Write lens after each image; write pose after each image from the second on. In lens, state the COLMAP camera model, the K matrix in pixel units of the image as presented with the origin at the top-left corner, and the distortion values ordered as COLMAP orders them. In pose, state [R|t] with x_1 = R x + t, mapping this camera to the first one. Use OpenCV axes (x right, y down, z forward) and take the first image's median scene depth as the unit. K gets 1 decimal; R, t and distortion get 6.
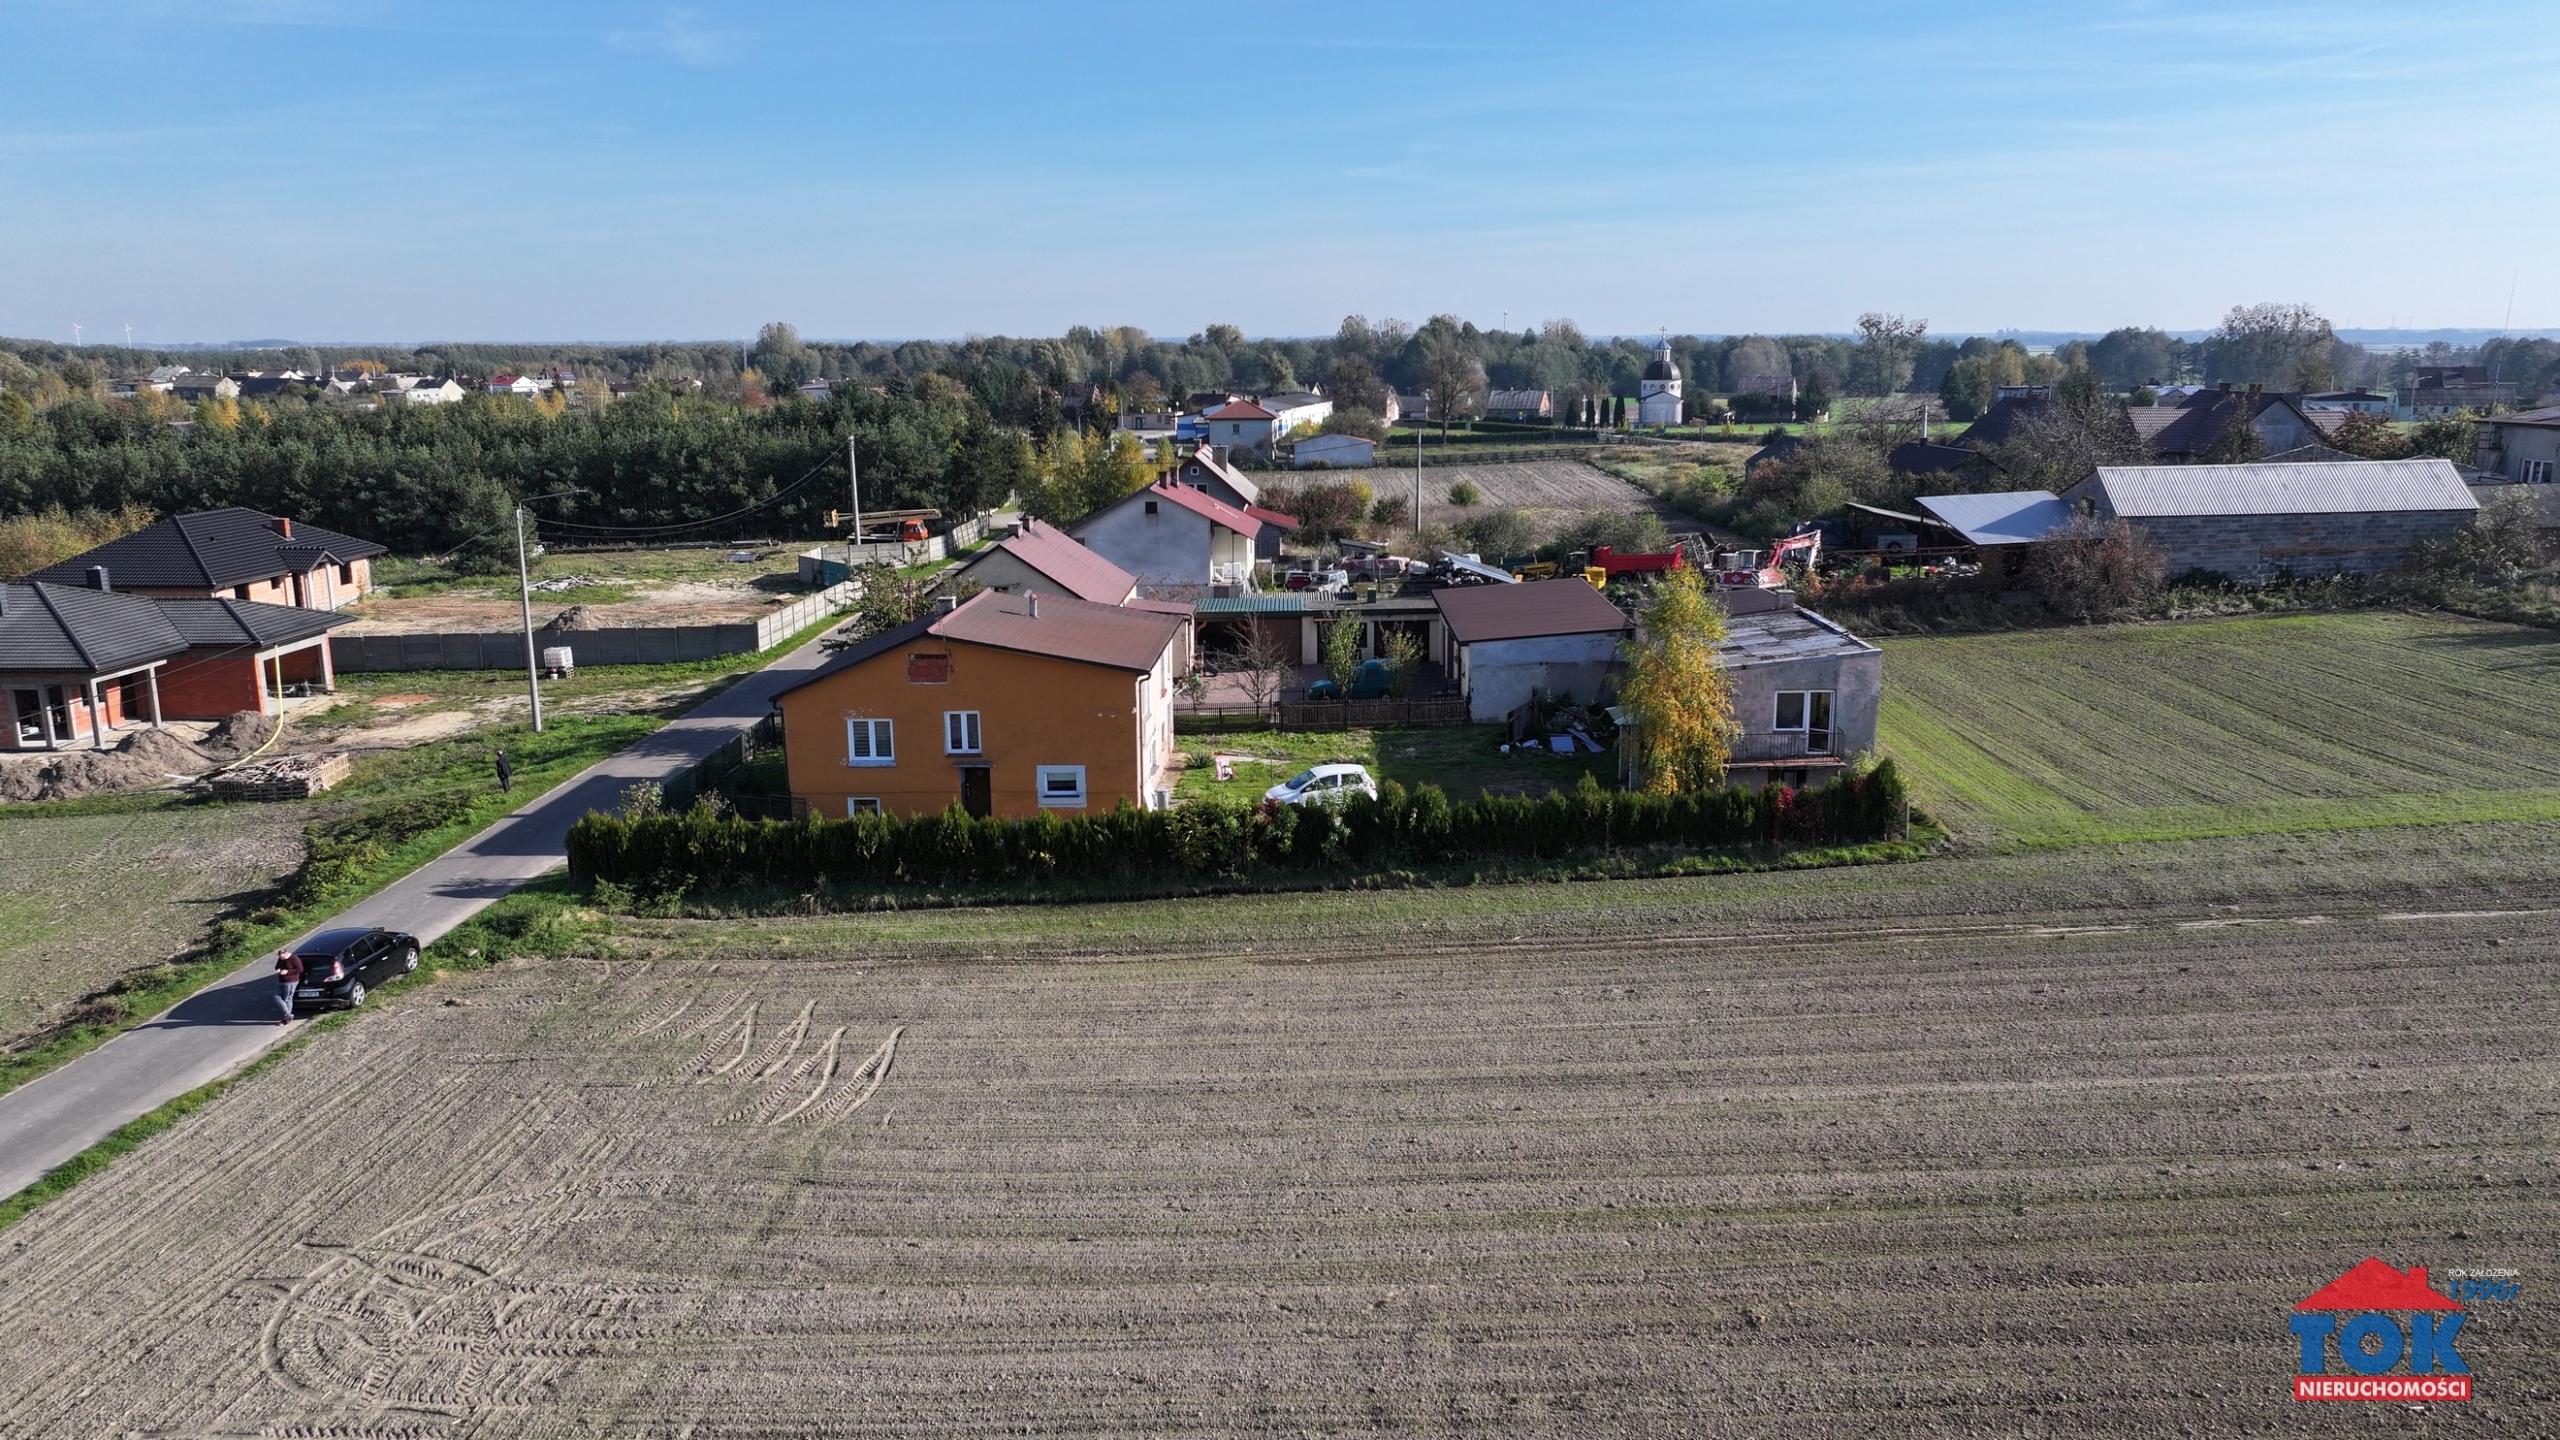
lens RADIAL K [[1796.4, 0, 1282.4], [0, 1796.4, 724.7], [0, 0, 1]] dist [0.006583, 0.006376]
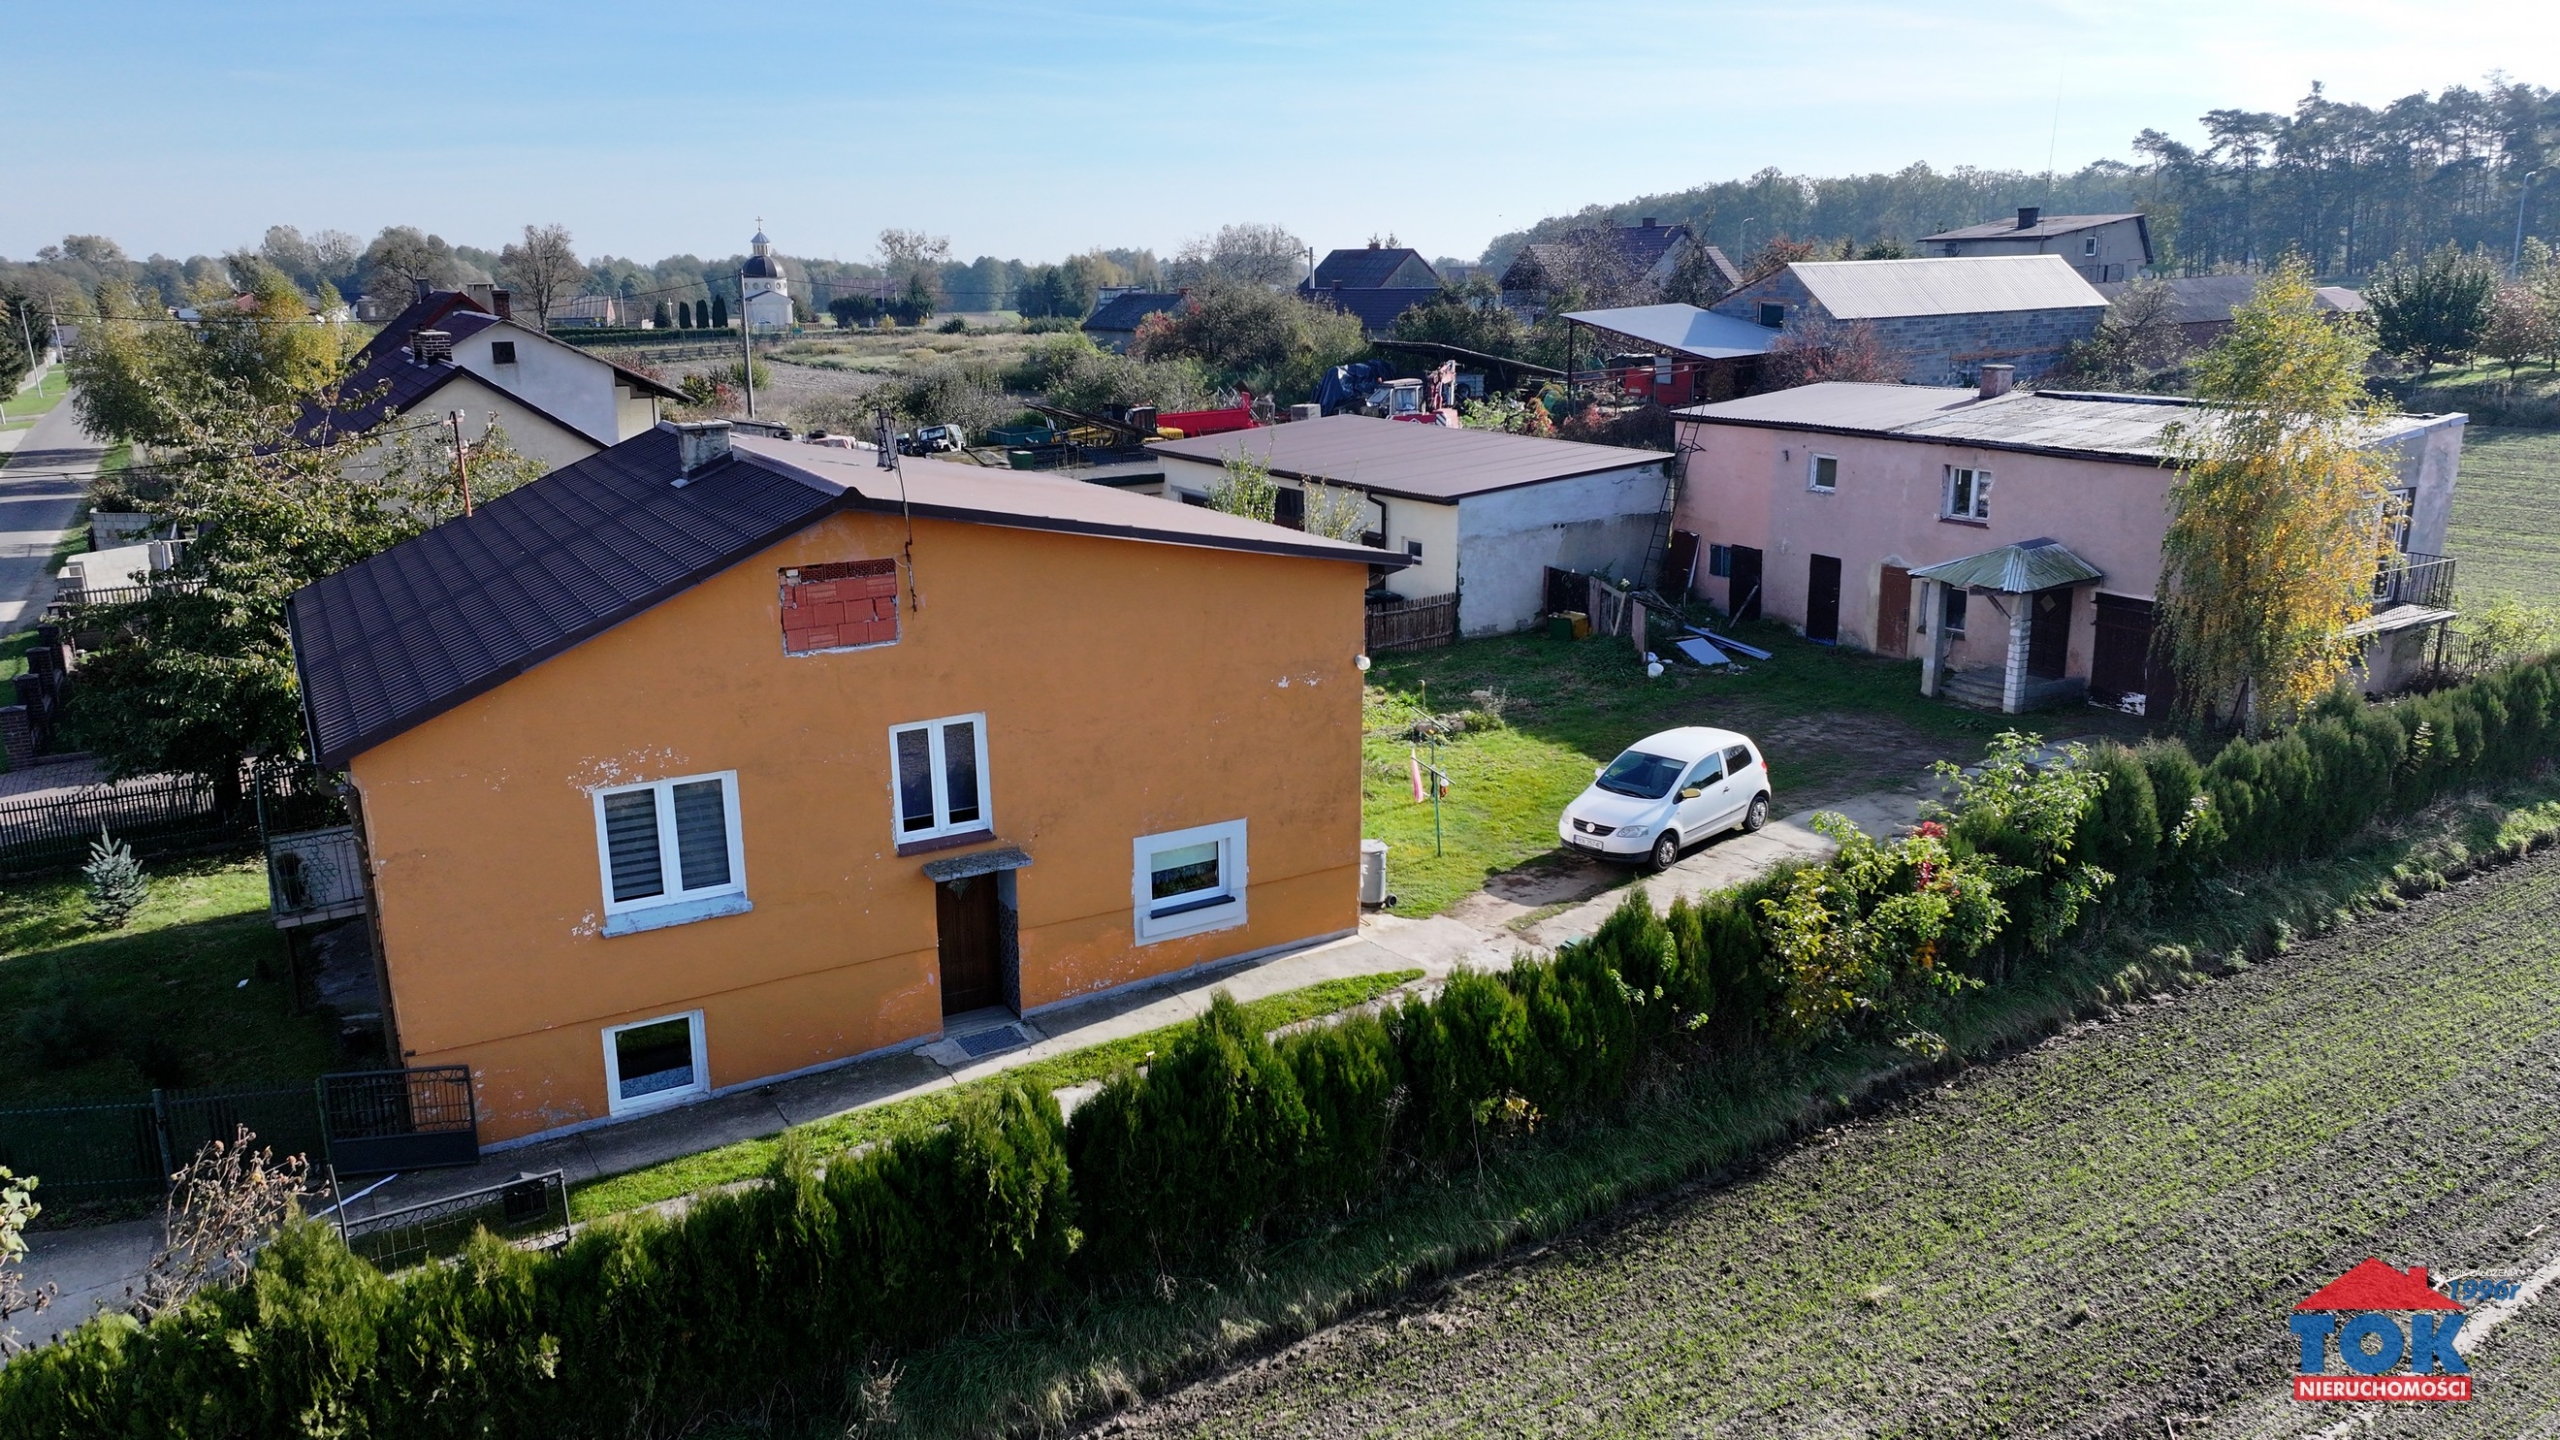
lens RADIAL K [[1796.4, 0, 1283.4], [0, 1796.4, 719.4], [0, 0, 1]] dist [0.006583, 0.006376]
pose [[0.848391, -0.128138, 0.513627, -0.243286], [0.112321, 0.991743, 0.061890, -0.017537], [-0.517317, 0.005184, 0.855778, 0.539959]]
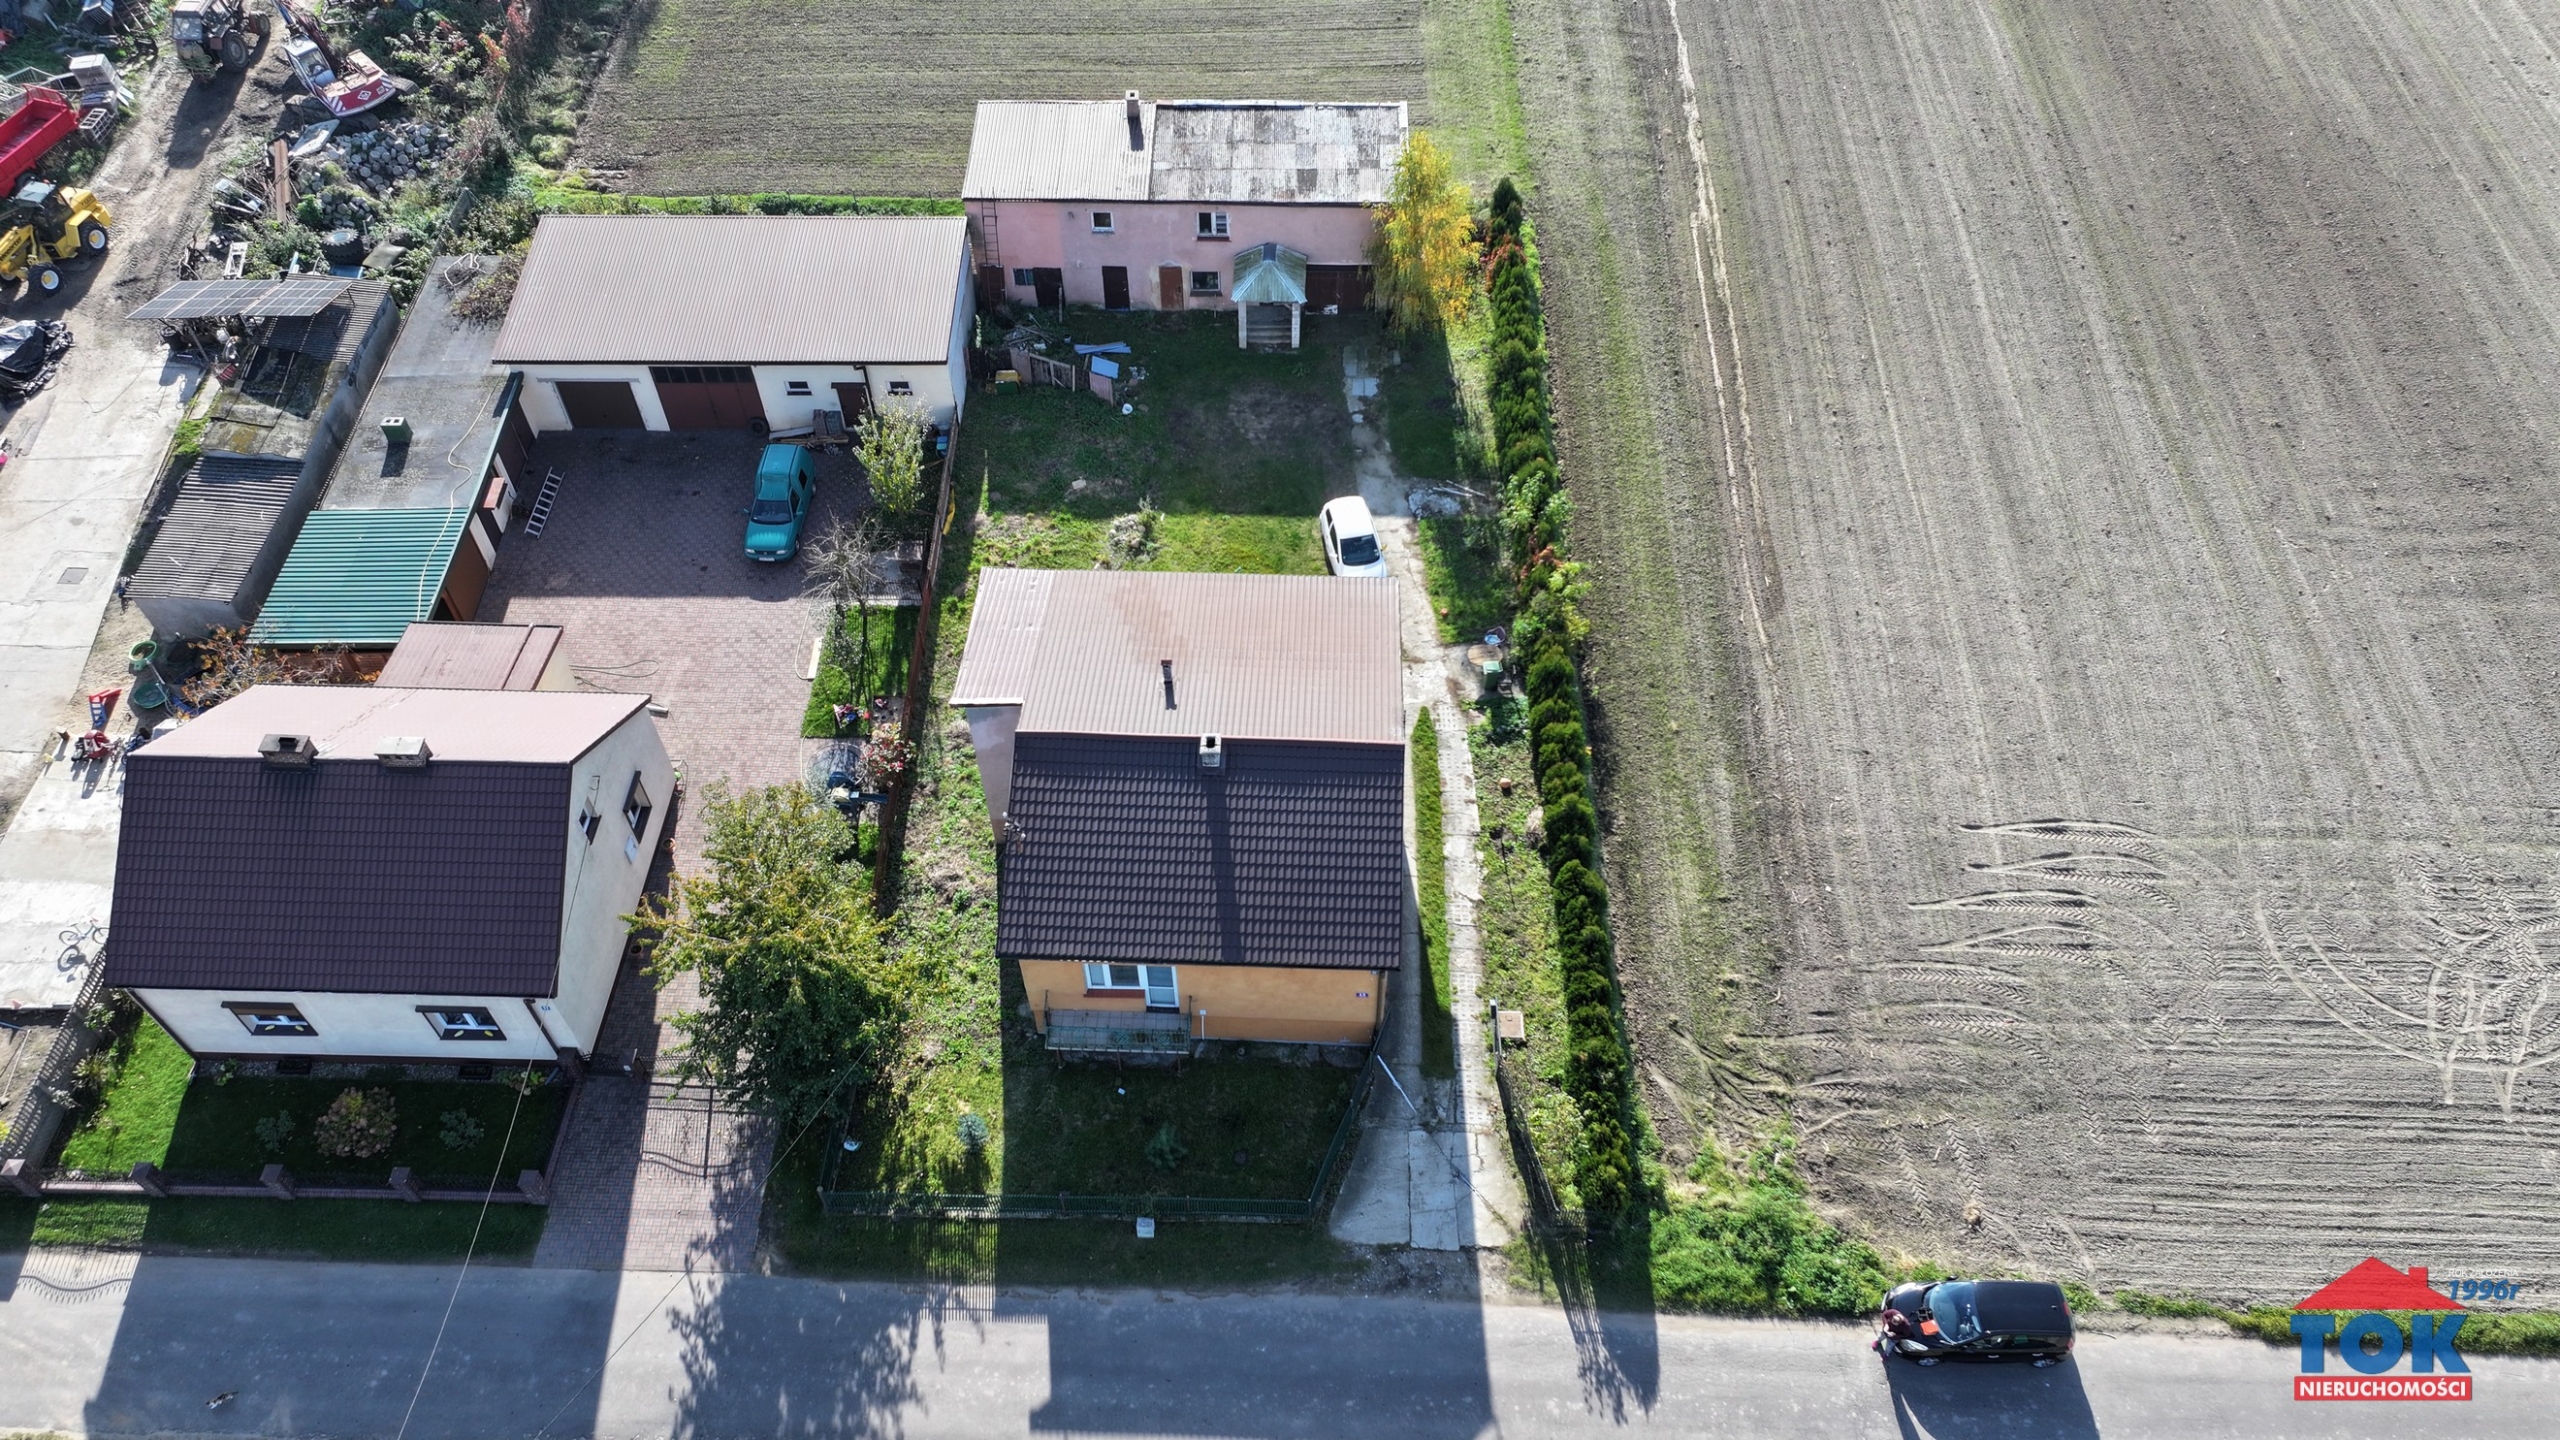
lens RADIAL K [[1796.4, 0, 1274.9], [0, 1796.4, 711.8], [0, 0, 1]] dist [0.006583, 0.006376]
pose [[-0.003231, -0.767861, 0.640608, -0.551177], [0.211465, 0.625599, 0.750938, -0.530664], [-0.977380, 0.137893, 0.160354, 0.738961]]
